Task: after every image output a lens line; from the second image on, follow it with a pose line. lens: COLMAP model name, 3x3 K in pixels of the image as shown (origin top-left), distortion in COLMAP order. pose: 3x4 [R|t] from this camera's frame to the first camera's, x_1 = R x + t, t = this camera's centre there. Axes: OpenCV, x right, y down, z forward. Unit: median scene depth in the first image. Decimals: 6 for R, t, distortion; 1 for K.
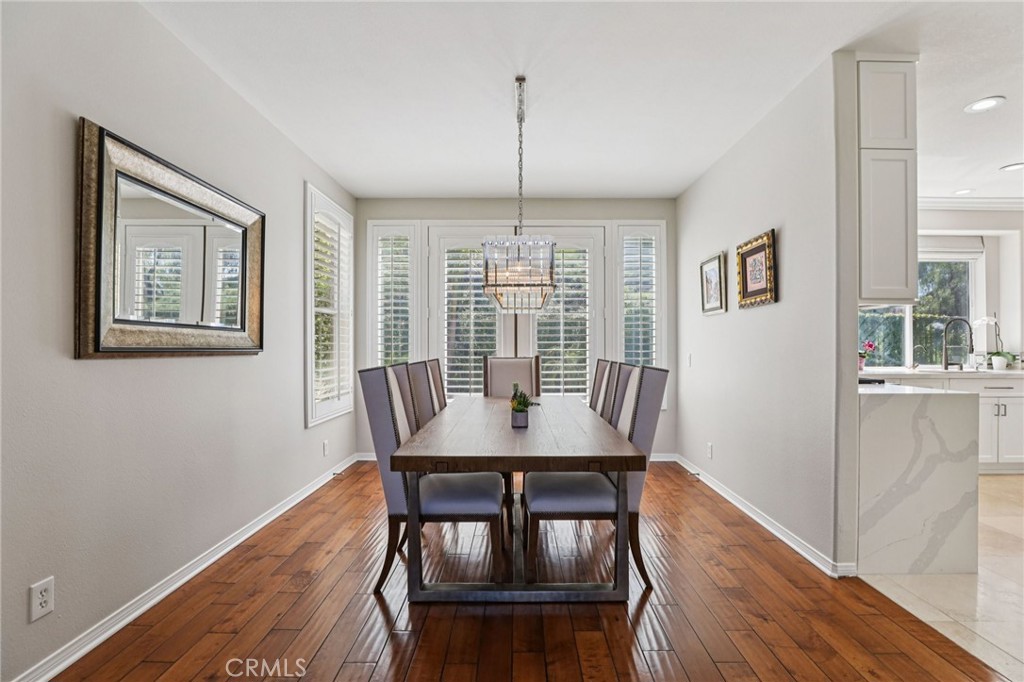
lens RADIAL K [[473.4, 0, 521.0], [0, 473.4, 343.1], [0, 0, 1]] dist [-0.032121, 0.004467]
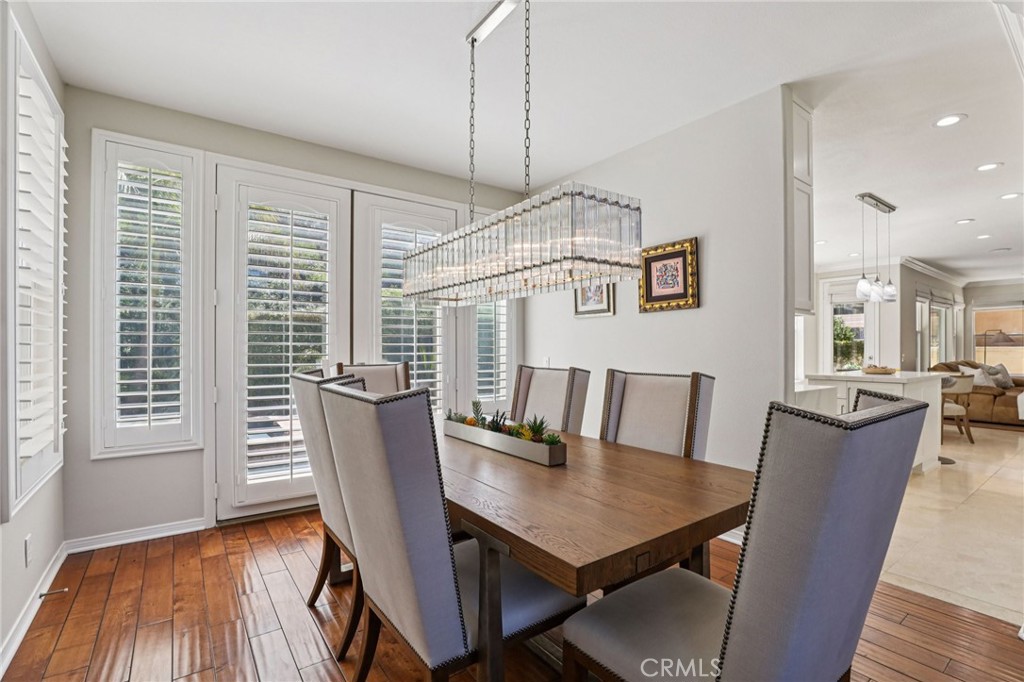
lens RADIAL K [[473.4, 0, 513.8], [0, 473.4, 341.6], [0, 0, 1]] dist [-0.032121, 0.004467]
pose [[0.800584, 0.009411, 0.599147, -0.375294], [-0.004502, 0.999943, -0.009689, 0.000412], [-0.599204, 0.005060, 0.800580, 0.374412]]
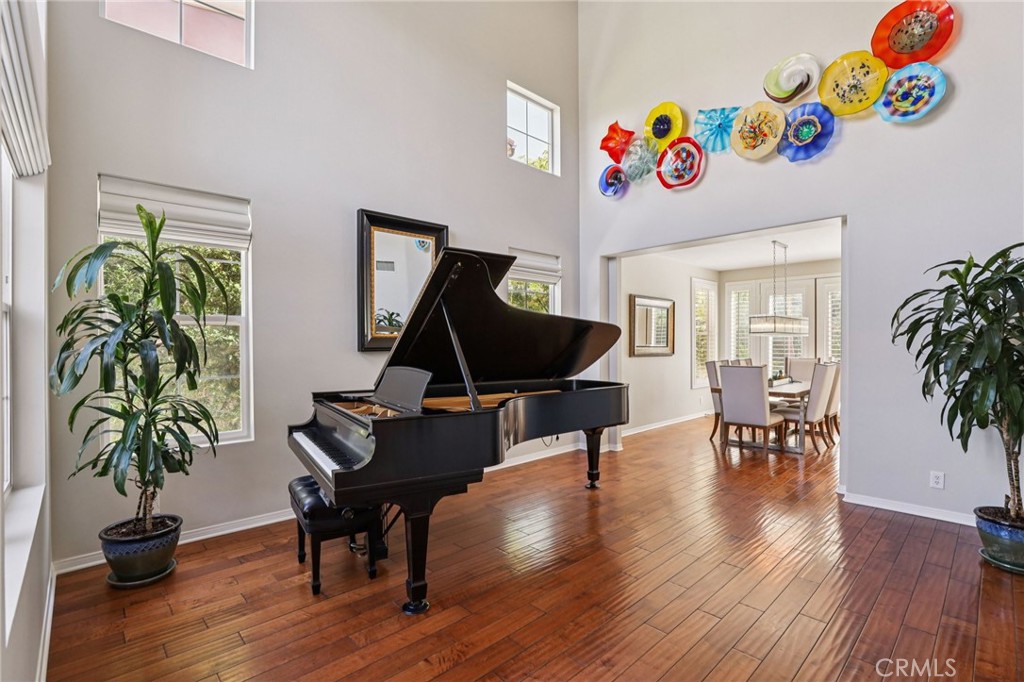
lens RADIAL K [[473.4, 0, 514.1], [0, 473.4, 347.4], [0, 0, 1]] dist [-0.032121, 0.004467]
pose [[0.688617, 0.006544, -0.725096, 0.648401], [-0.002966, 0.999976, 0.006208, -0.033667], [0.725119, -0.002124, 0.688620, -1.272019]]
